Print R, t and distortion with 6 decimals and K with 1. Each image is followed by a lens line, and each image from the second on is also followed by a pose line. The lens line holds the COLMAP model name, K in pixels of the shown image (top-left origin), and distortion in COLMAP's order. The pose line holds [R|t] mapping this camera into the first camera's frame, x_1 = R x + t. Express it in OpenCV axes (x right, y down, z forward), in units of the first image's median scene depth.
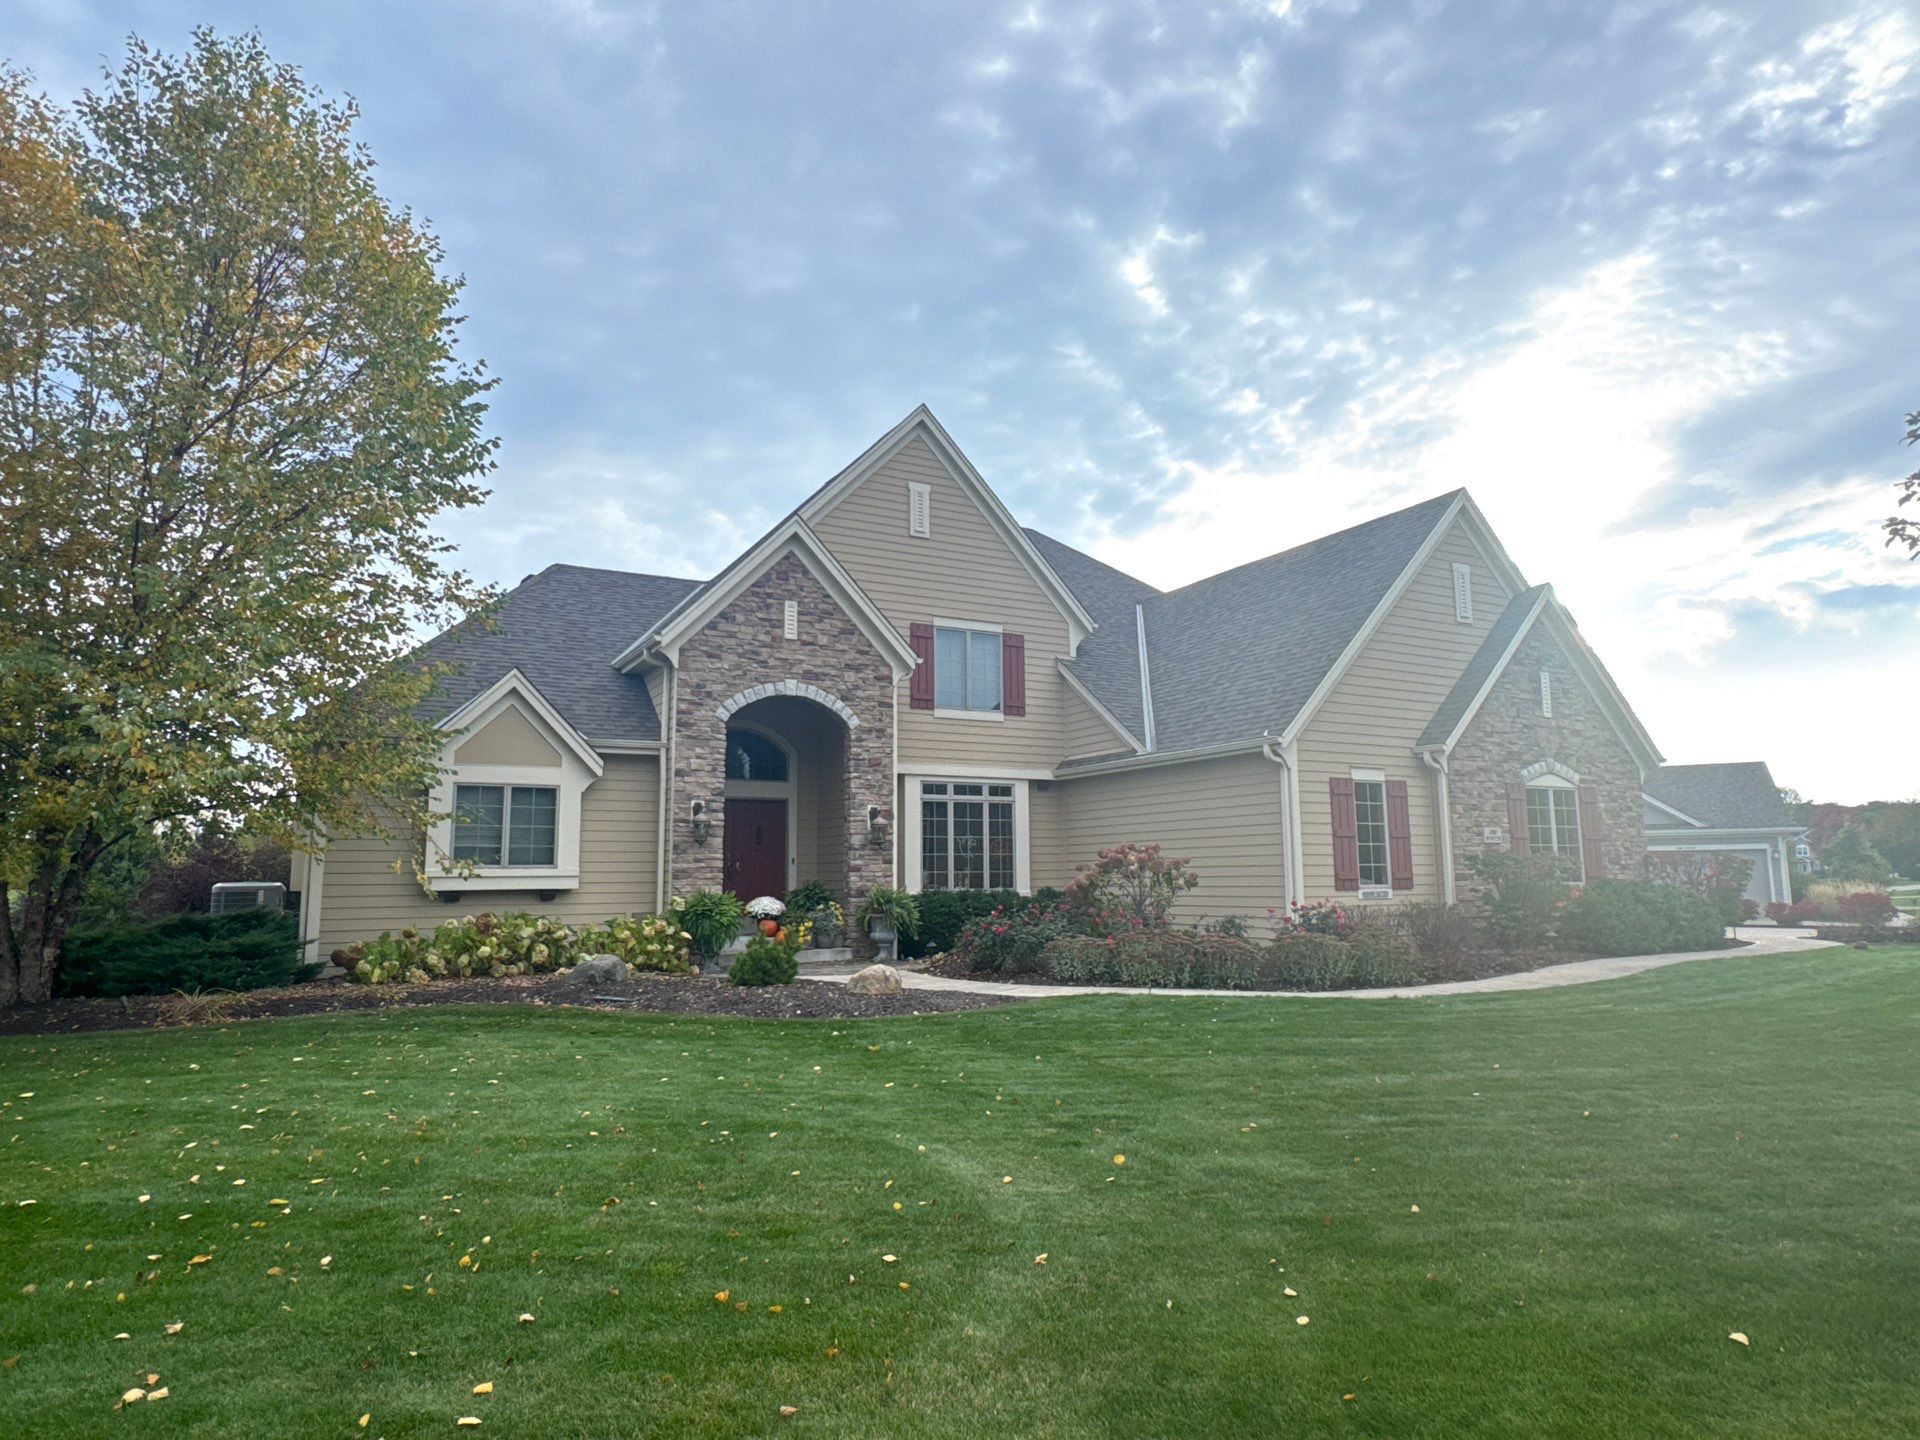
lens RADIAL K [[1144.3, 0, 956.1], [0, 1144.3, 722.8], [0, 0, 1]] dist [-0.004283, 0.004399]
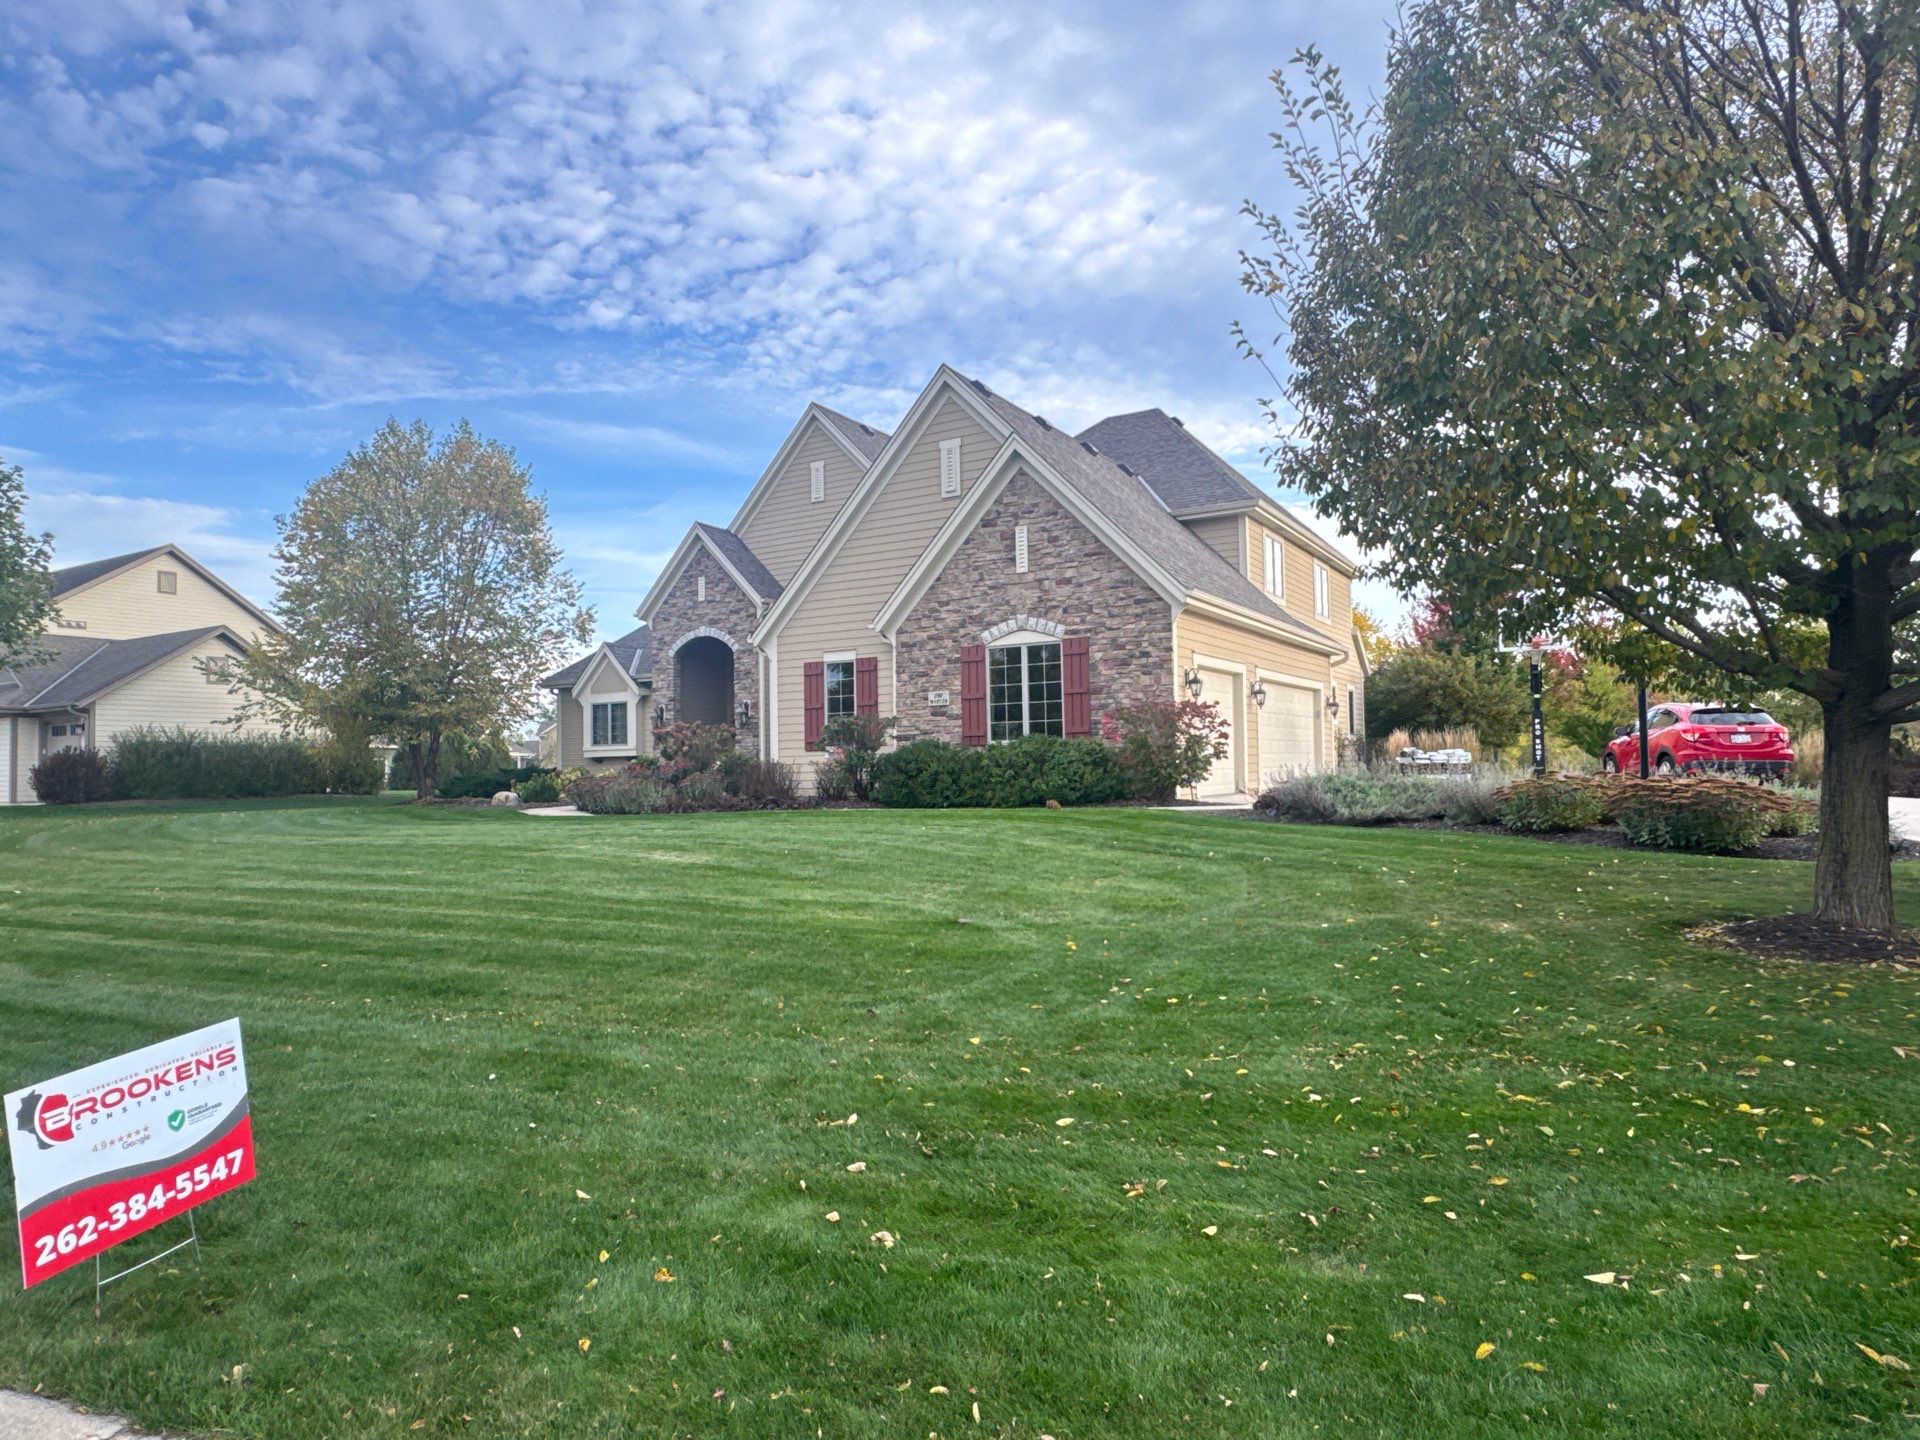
lens RADIAL K [[1145.0, 0, 952.8], [0, 1145.0, 729.8], [0, 0, 1]] dist [-0.000375, -0.000548]
pose [[0.504352, -0.029054, -0.863009, 1.417199], [0.135317, 0.989745, 0.045760, 0.080479], [0.852829, -0.139859, 0.503112, 0.465226]]
